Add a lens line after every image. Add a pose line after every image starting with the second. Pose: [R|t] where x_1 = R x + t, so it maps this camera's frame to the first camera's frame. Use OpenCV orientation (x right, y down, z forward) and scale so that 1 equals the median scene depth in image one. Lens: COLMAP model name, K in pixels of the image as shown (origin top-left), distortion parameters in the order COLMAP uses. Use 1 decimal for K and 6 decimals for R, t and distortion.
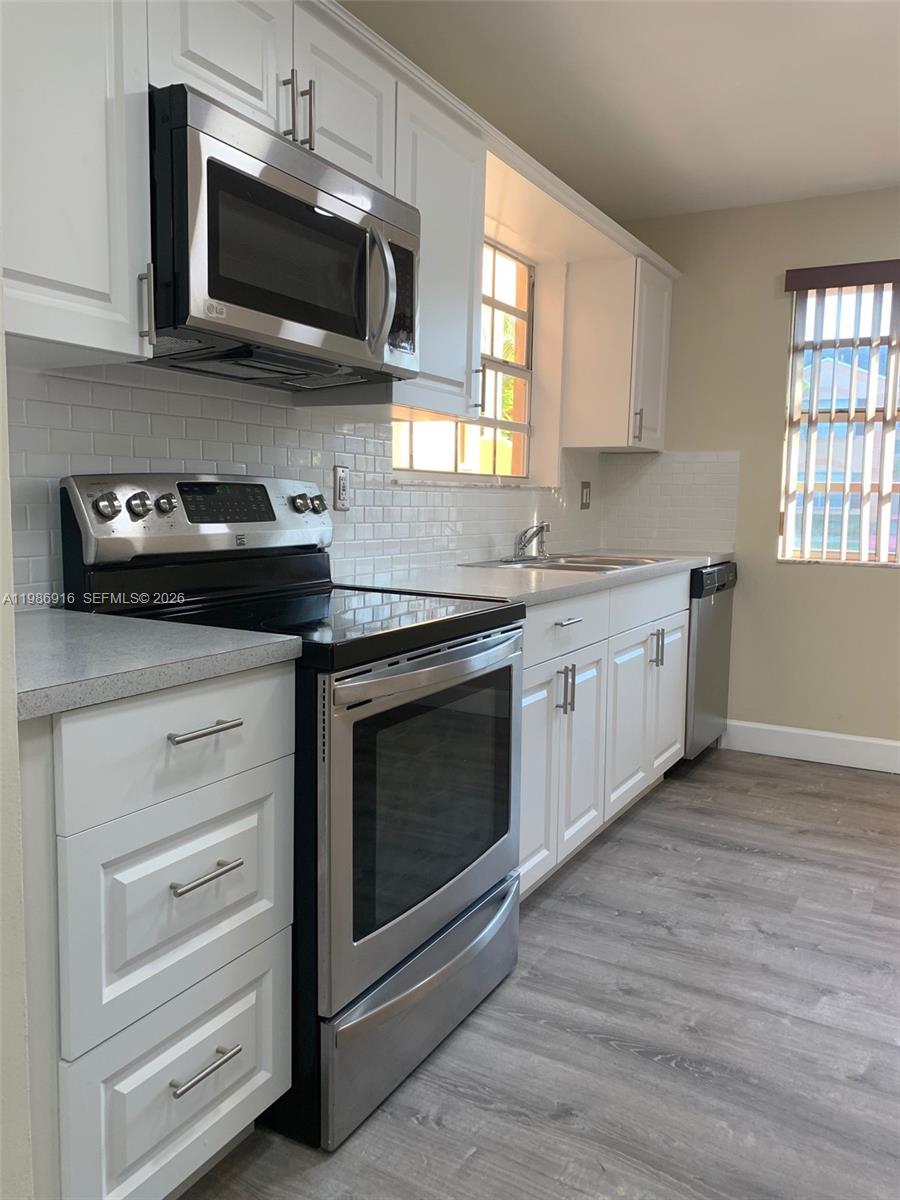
lens RADIAL K [[921.5, 0, 449.3], [0, 921.5, 607.1], [0, 0, 1]] dist [0.035574, -0.054145]
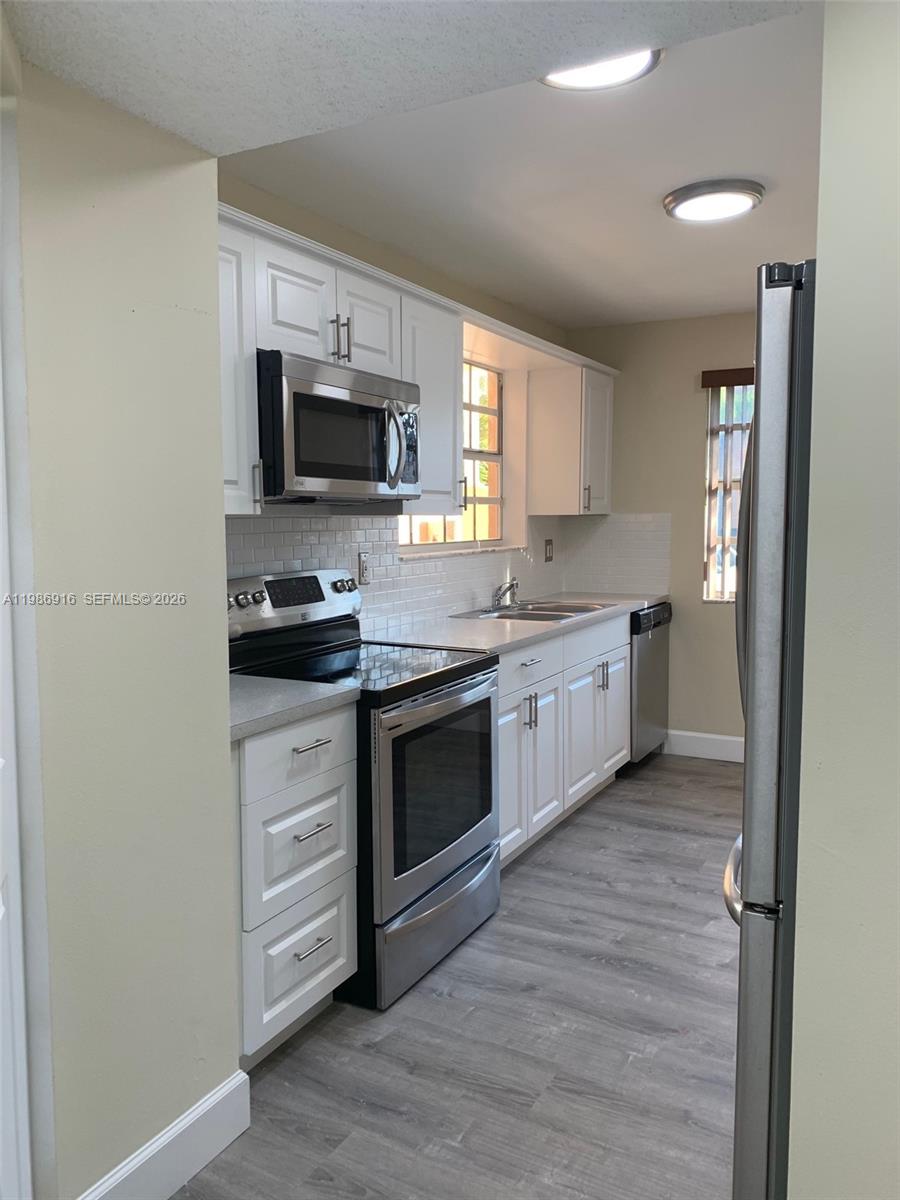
lens RADIAL K [[921.5, 0, 451.0], [0, 921.5, 593.3], [0, 0, 1]] dist [0.035574, -0.054145]
pose [[0.999502, -0.023480, 0.021066, -0.020991], [0.024148, 0.999195, -0.032039, -0.054789], [-0.020297, 0.032532, 0.999265, -0.454629]]
